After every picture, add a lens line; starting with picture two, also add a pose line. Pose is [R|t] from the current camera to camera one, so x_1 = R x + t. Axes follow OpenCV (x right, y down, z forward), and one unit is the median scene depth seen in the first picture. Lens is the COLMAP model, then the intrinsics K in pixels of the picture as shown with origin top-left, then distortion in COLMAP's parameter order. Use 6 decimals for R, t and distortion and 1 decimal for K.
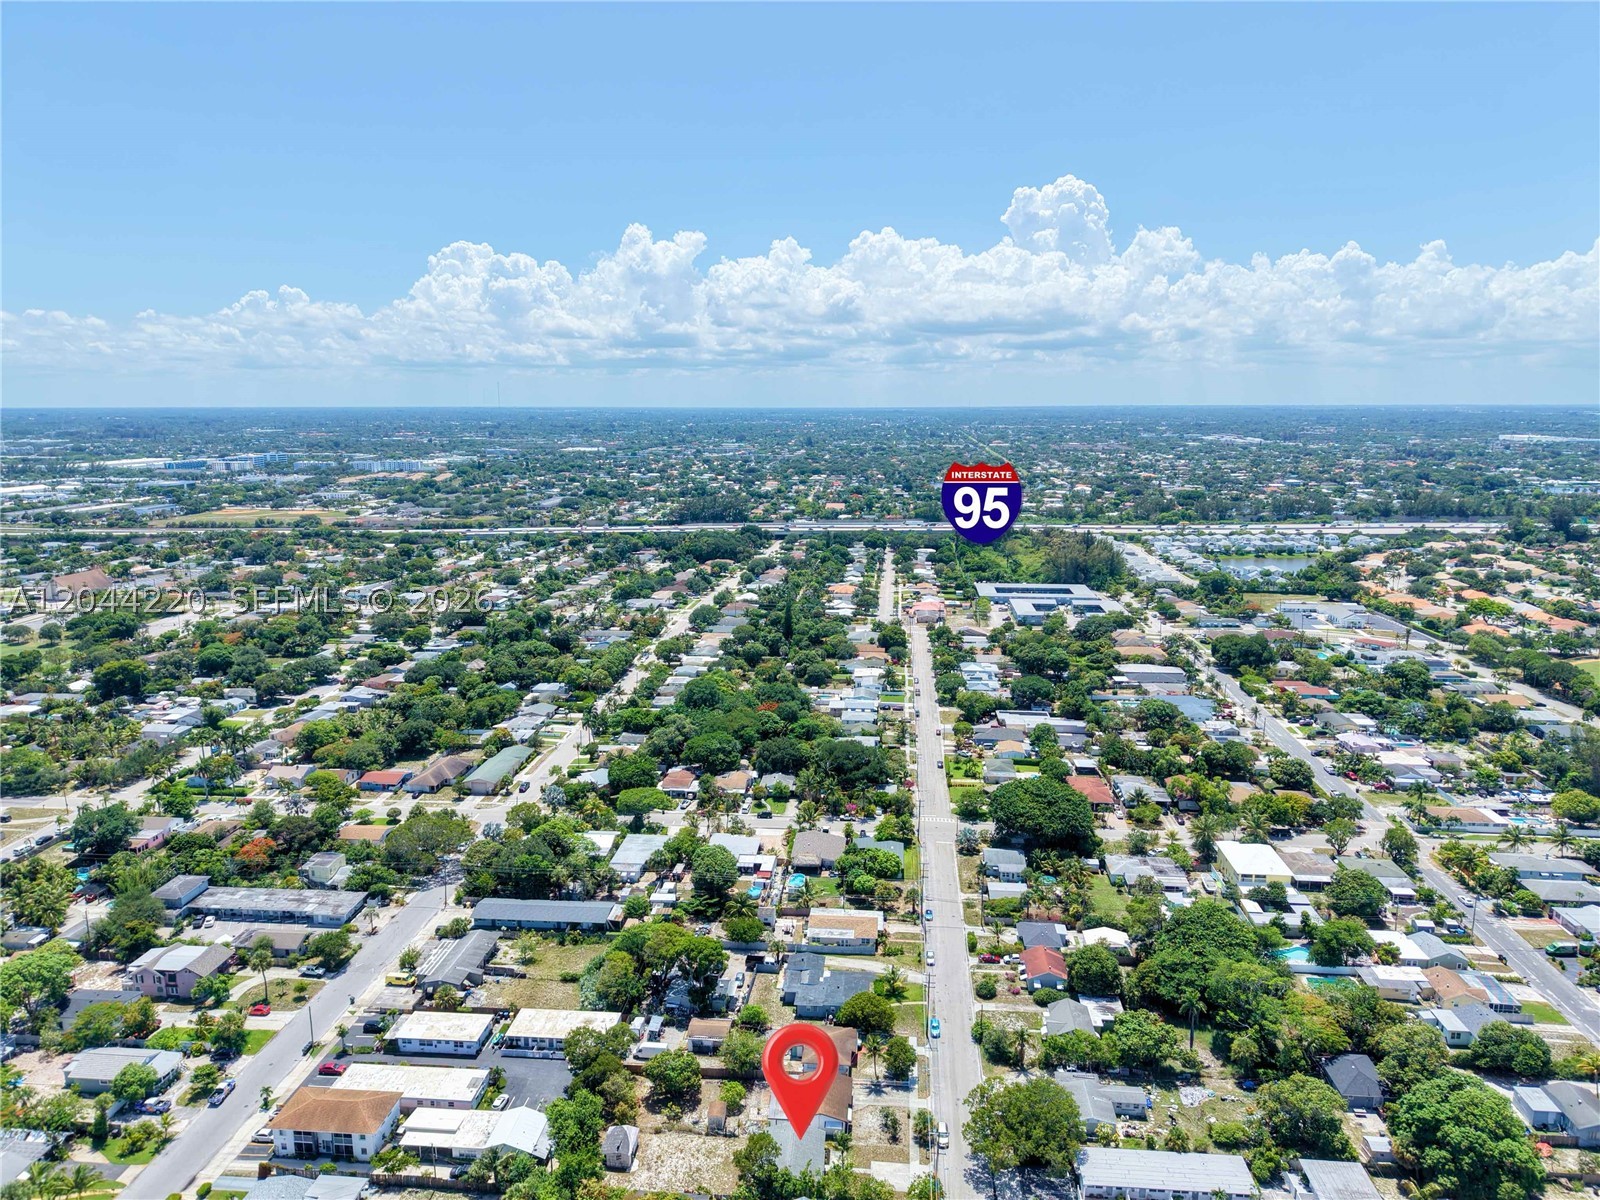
lens RADIAL K [[1061.3, 0, 800.0], [0, 1061.3, 600.0], [0, 0, 1]] dist [0.003464, -0.000434]
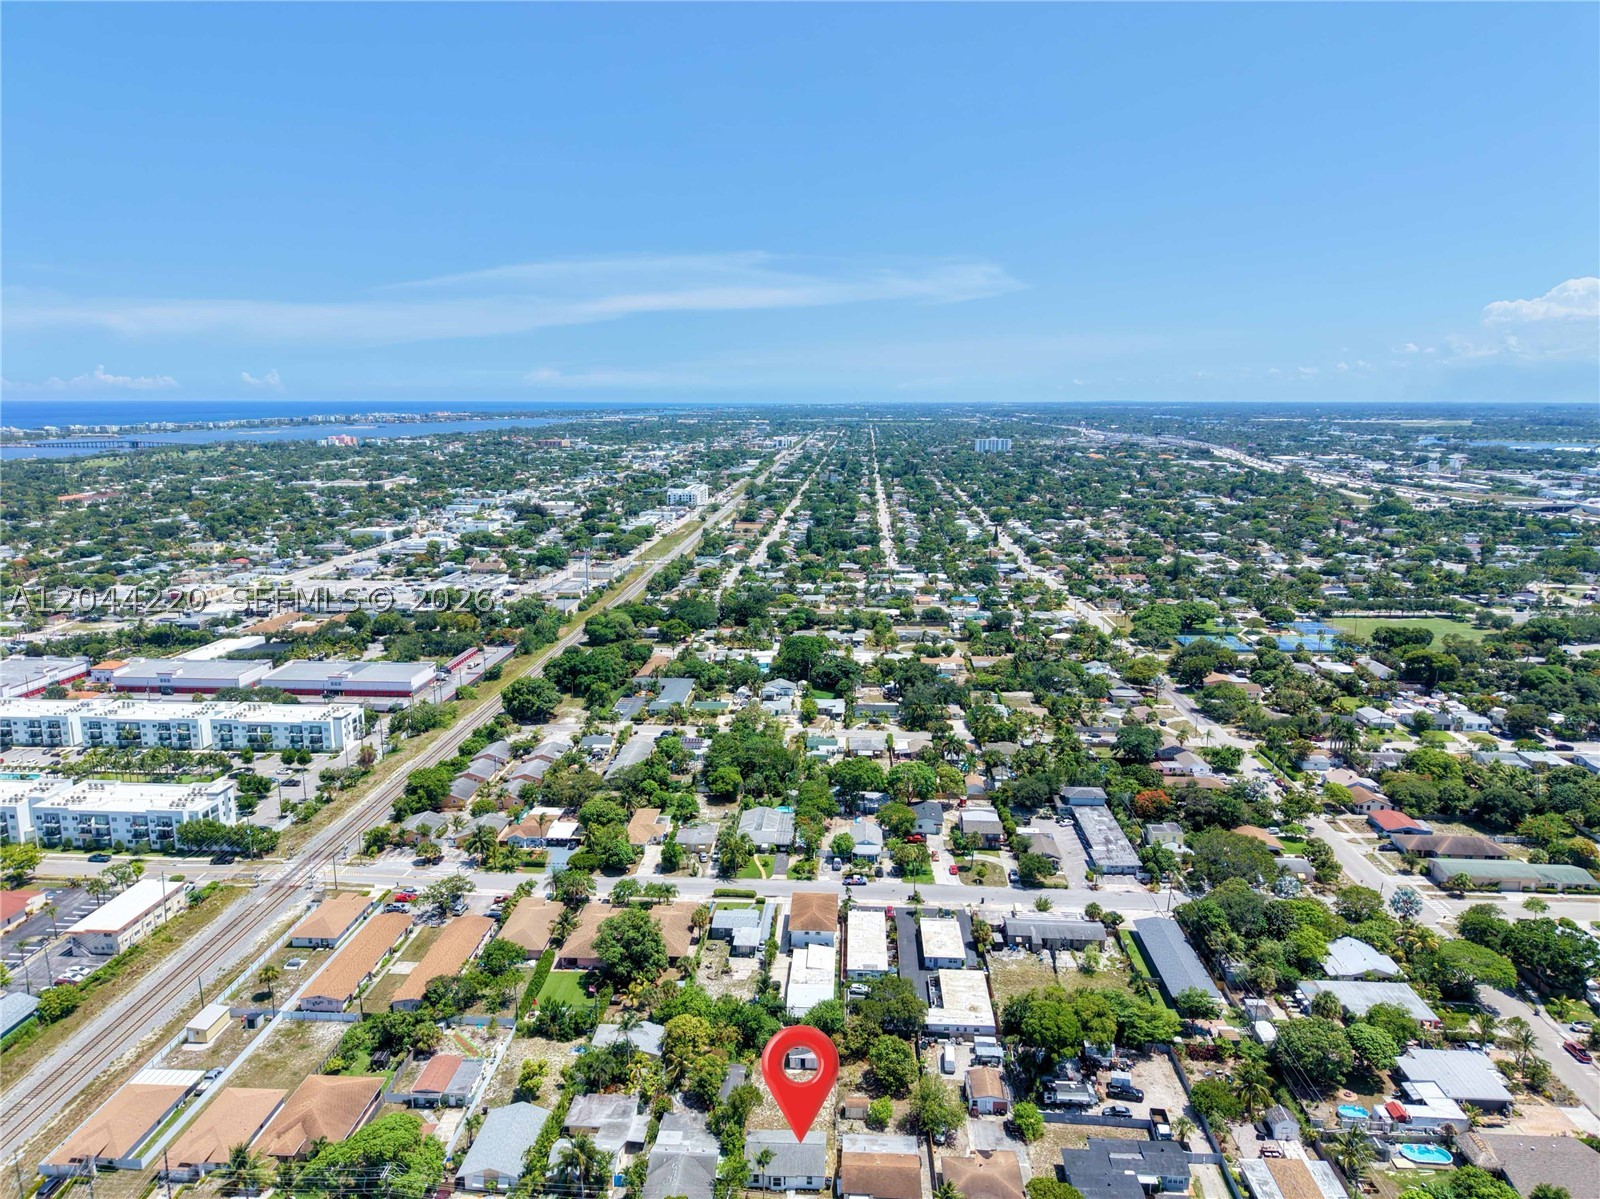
lens RADIAL K [[1061.3, 0, 800.0], [0, 1061.3, 599.5], [0, 0, 1]] dist [0.003464, -0.000434]
pose [[0.032069, 0.185565, -0.982109, 0.588574], [-0.186814, 0.966410, 0.176499, -0.104898], [0.981872, 0.177811, 0.065658, 0.574873]]
